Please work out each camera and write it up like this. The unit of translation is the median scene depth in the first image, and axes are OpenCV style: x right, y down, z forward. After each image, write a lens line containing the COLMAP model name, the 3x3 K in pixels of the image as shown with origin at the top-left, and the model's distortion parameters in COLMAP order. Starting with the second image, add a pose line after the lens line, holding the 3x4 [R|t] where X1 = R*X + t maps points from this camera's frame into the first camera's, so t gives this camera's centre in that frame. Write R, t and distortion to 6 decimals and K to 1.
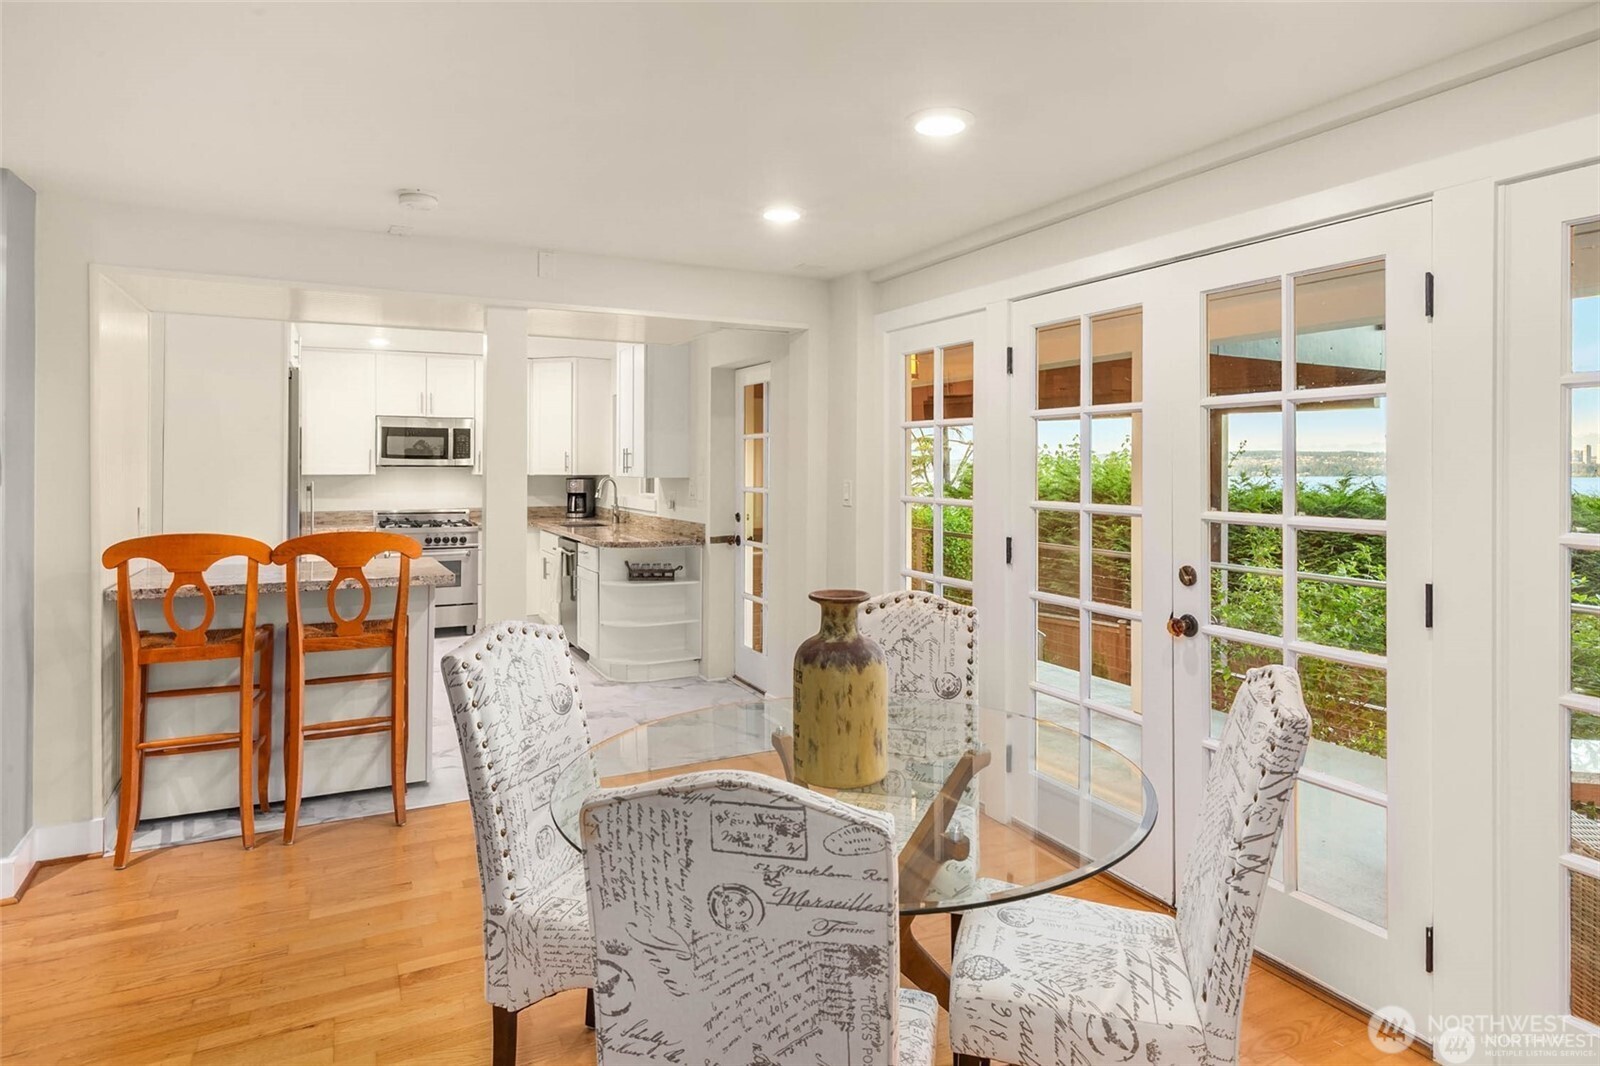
lens RADIAL K [[906.5, 0, 802.0], [0, 906.5, 454.4], [0, 0, 1]] dist [0.000706, 0.000061]
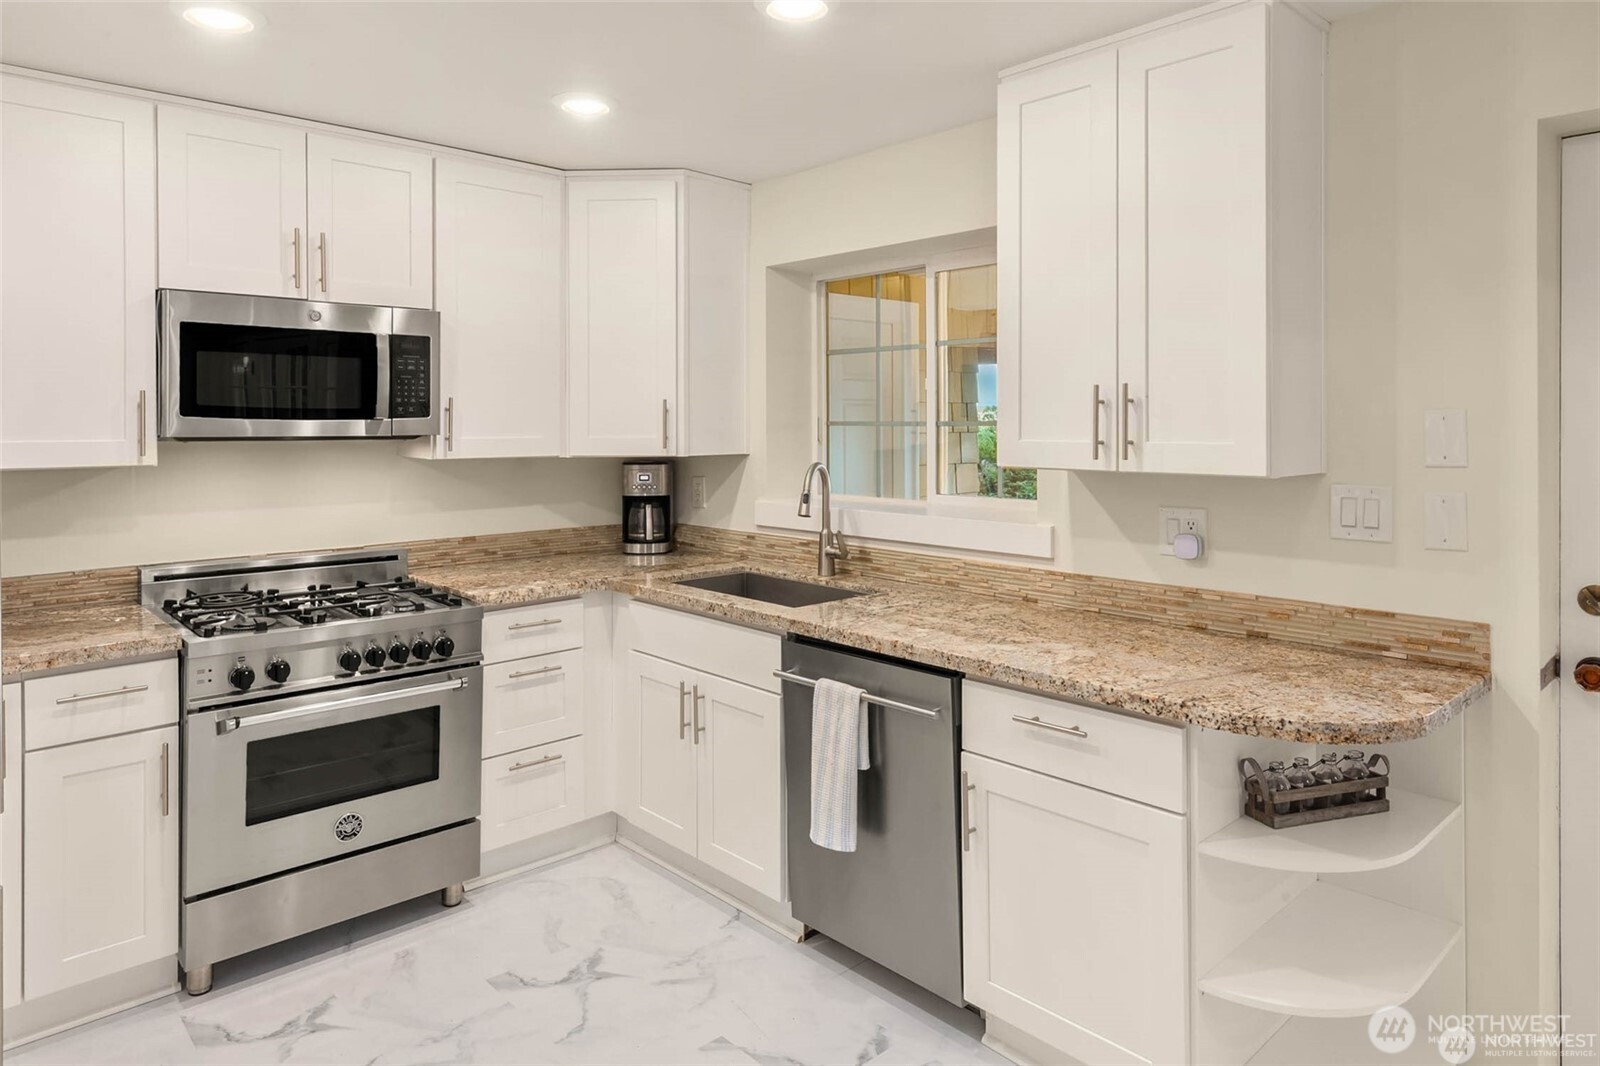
lens RADIAL K [[998.8, 0, 797.9], [0, 998.8, 408.0], [0, 0, 1]] dist [0.001425, -0.000100]
pose [[0.966040, 0.000055, 0.258392, -0.330693], [0.001692, 0.999977, -0.006541, 0.004018], [-0.258386, 0.006757, 0.966018, 0.570101]]
